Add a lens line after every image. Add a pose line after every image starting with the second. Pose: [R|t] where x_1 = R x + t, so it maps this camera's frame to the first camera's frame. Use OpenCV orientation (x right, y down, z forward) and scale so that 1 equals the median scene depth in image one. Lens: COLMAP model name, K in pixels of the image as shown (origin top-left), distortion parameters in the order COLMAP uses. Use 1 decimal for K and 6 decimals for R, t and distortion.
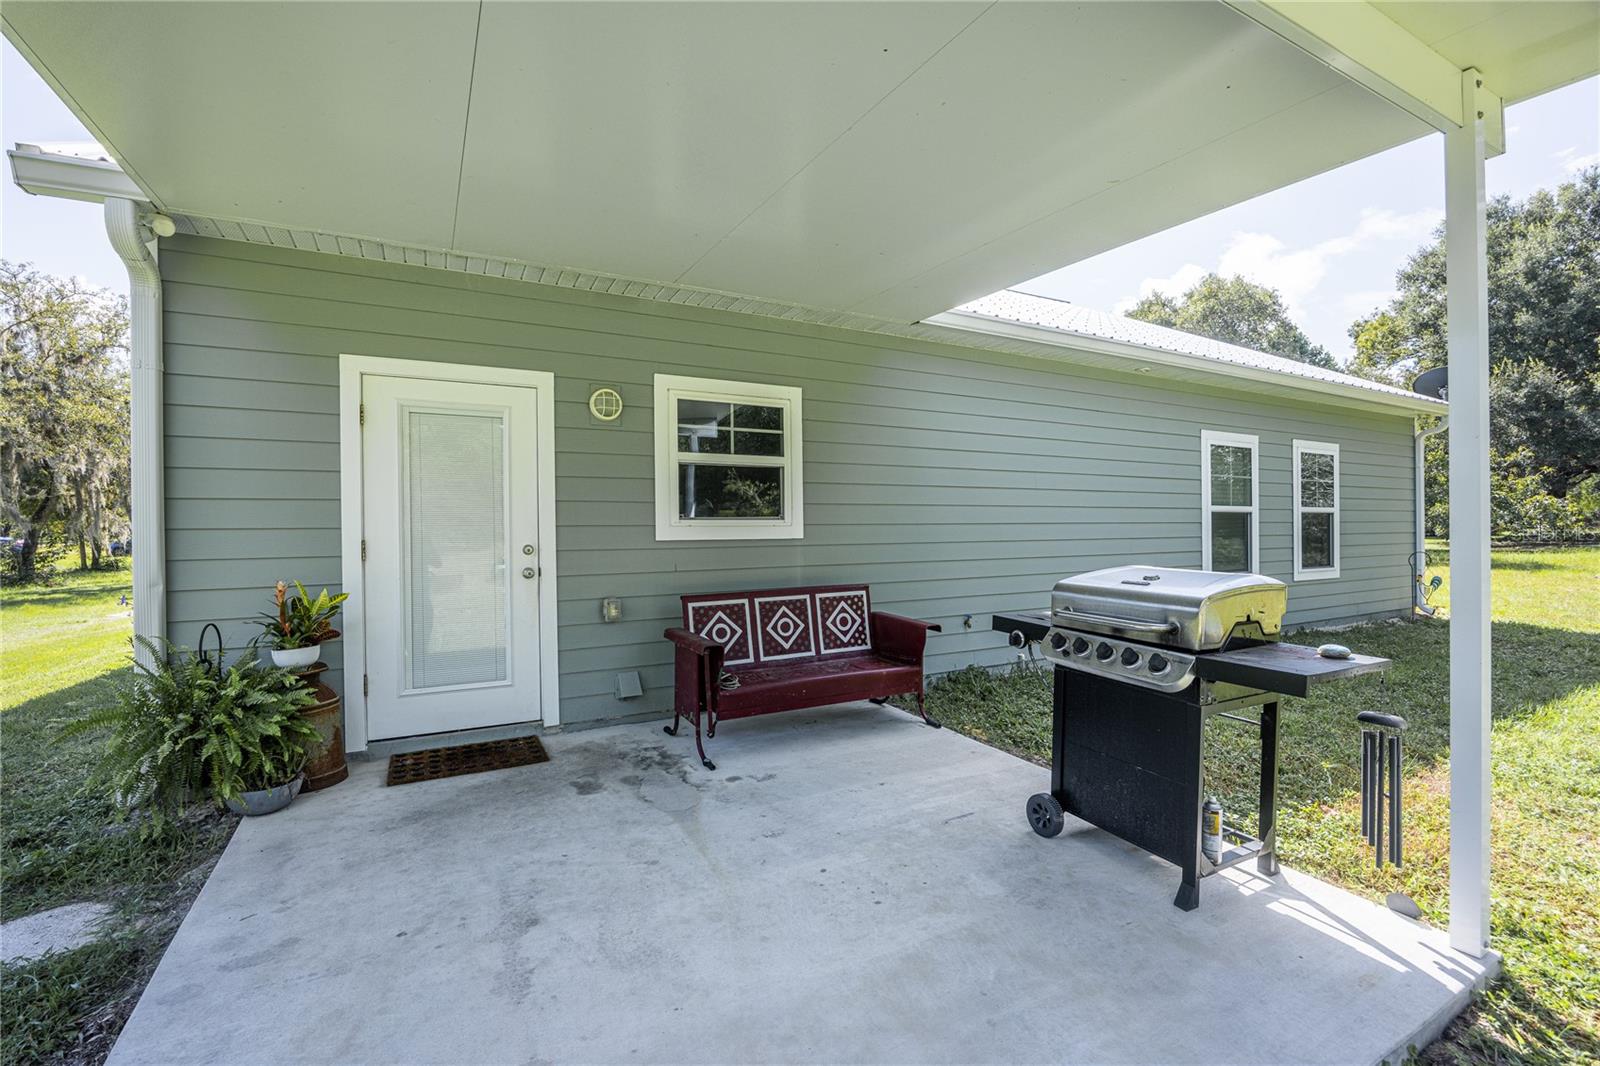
lens RADIAL K [[715.3, 0, 806.6], [0, 715.3, 534.4], [0, 0, 1]] dist [-0.015385, -0.000136]
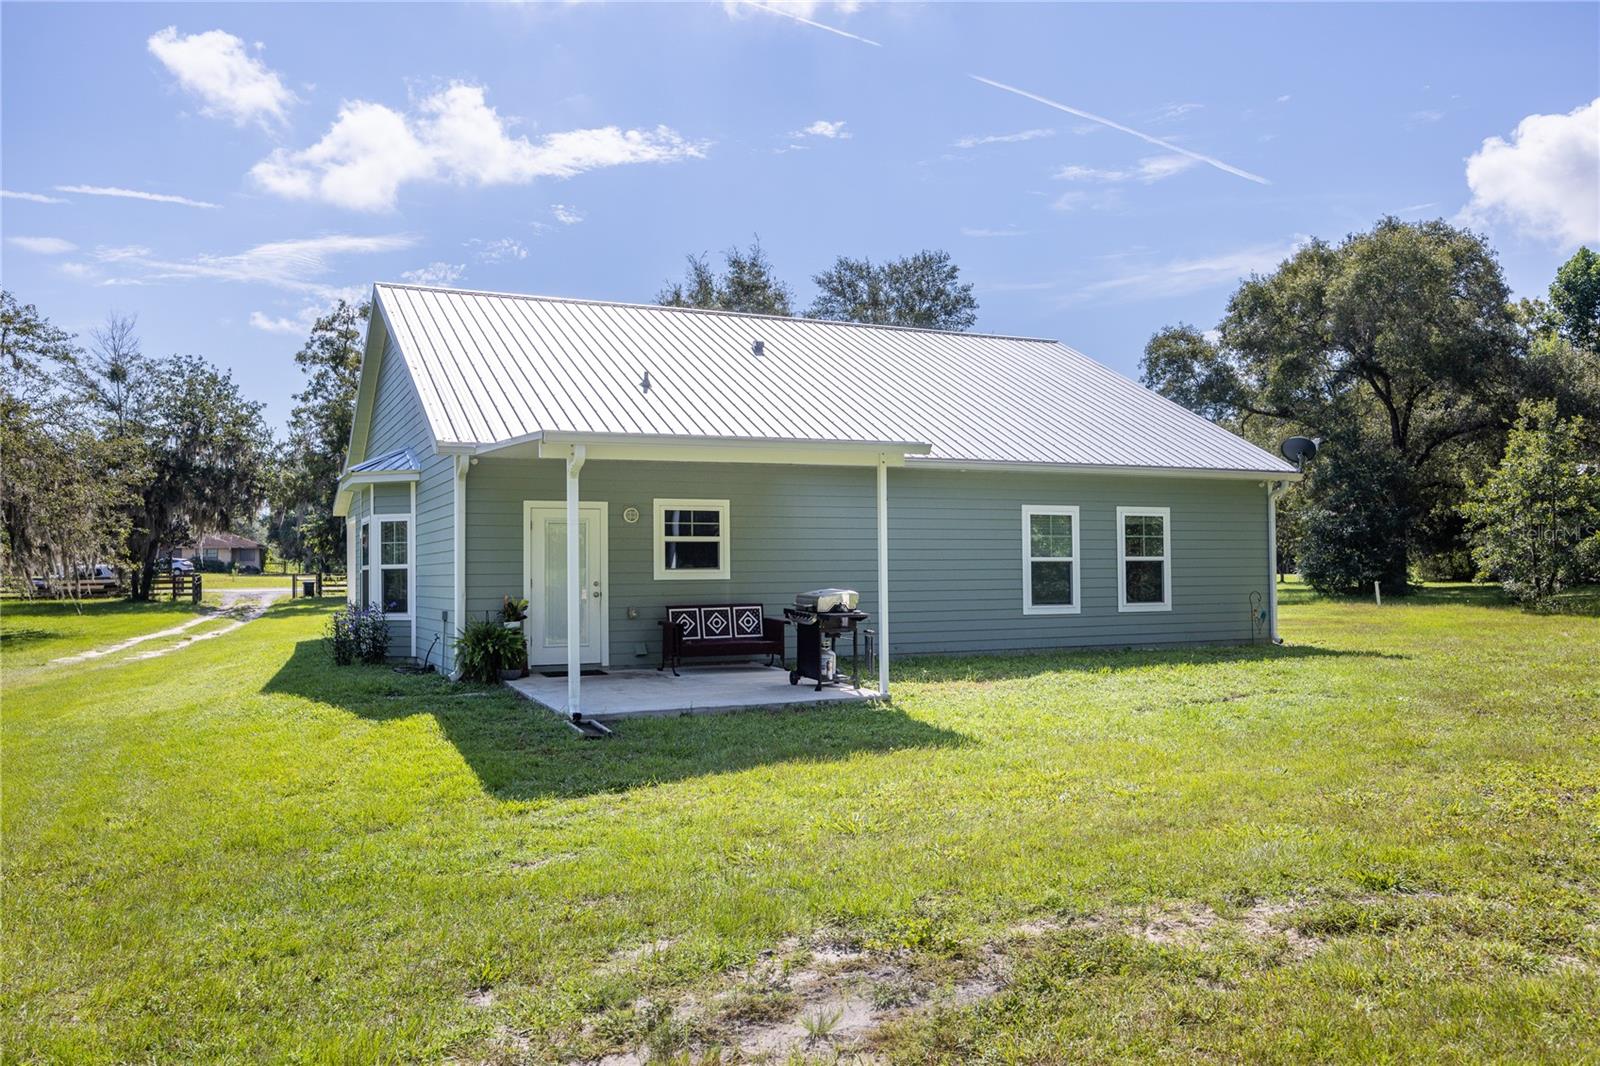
lens RADIAL K [[1280.2, 0, 803.9], [0, 1280.2, 529.4], [0, 0, 1]] dist [-0.003921, 0.000369]
pose [[0.997329, -0.001499, -0.073031, 0.455171], [-0.001177, 0.999330, -0.036585, -0.001871], [0.073037, 0.036574, 0.996658, -2.463114]]
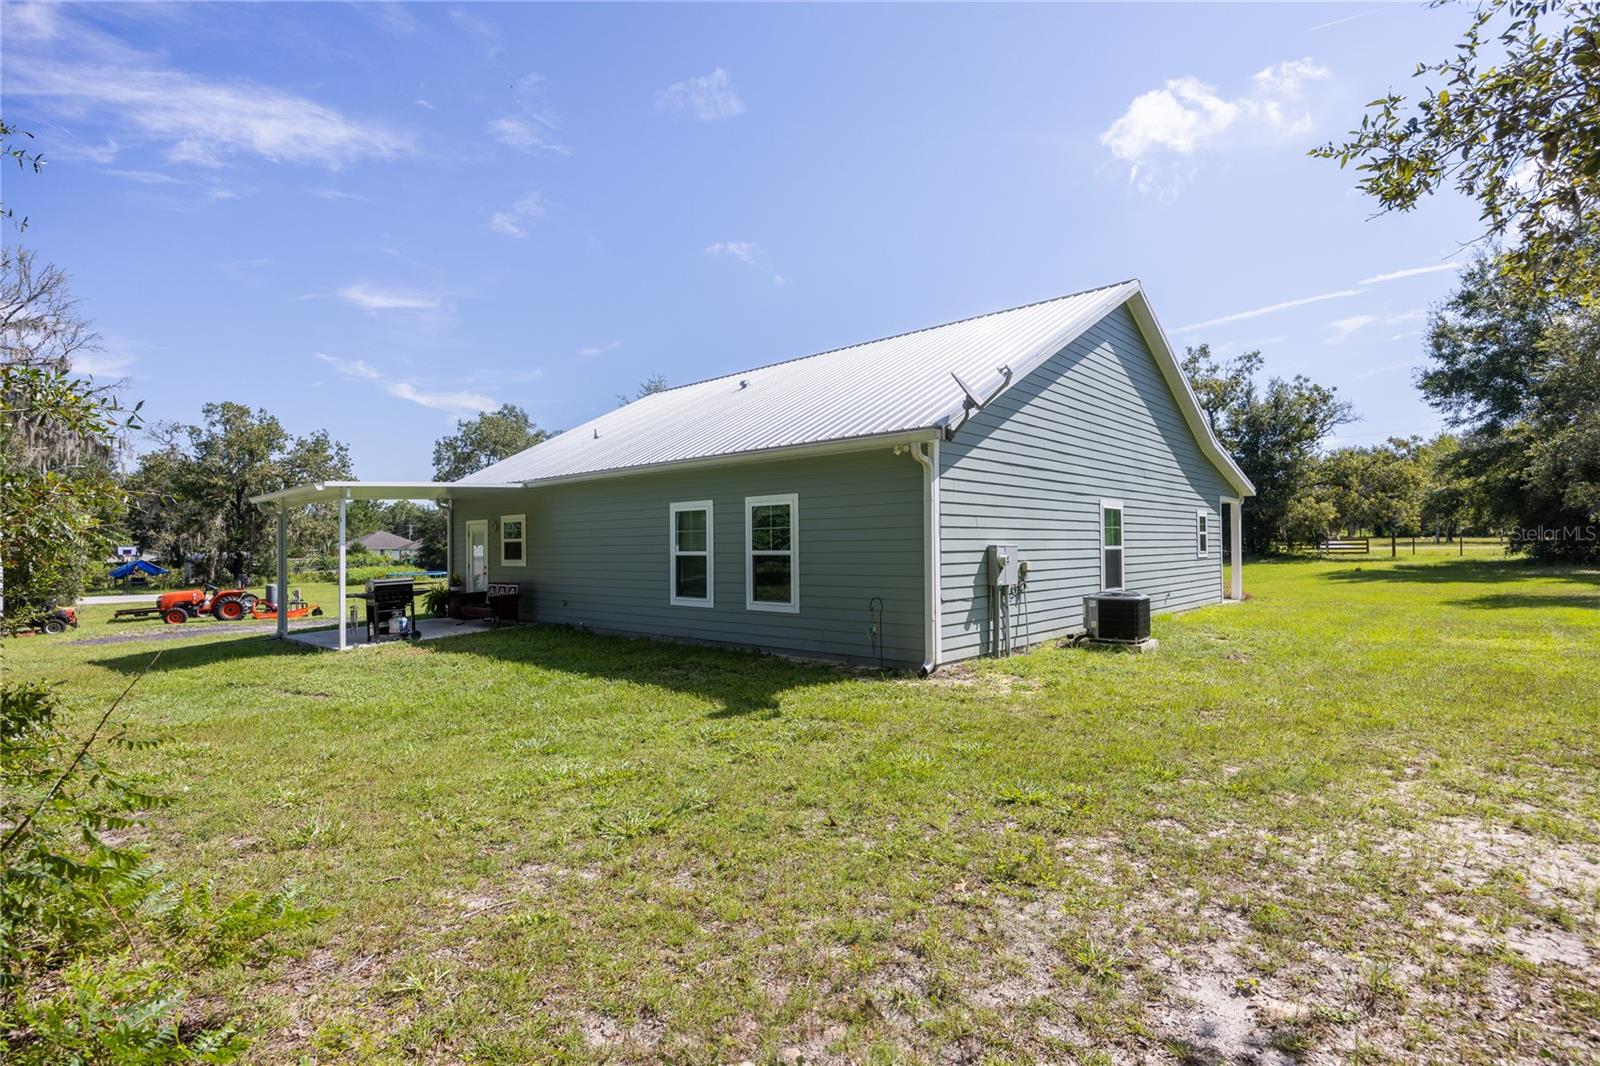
lens RADIAL K [[757.1, 0, 798.5], [0, 757.1, 543.3], [0, 0, 1]] dist [-0.000659, -0.000007]
pose [[0.317738, -0.011404, -0.948110, 3.355932], [-0.010761, 0.999820, -0.015633, -0.053698], [0.948118, 0.015170, 0.317558, 1.112918]]
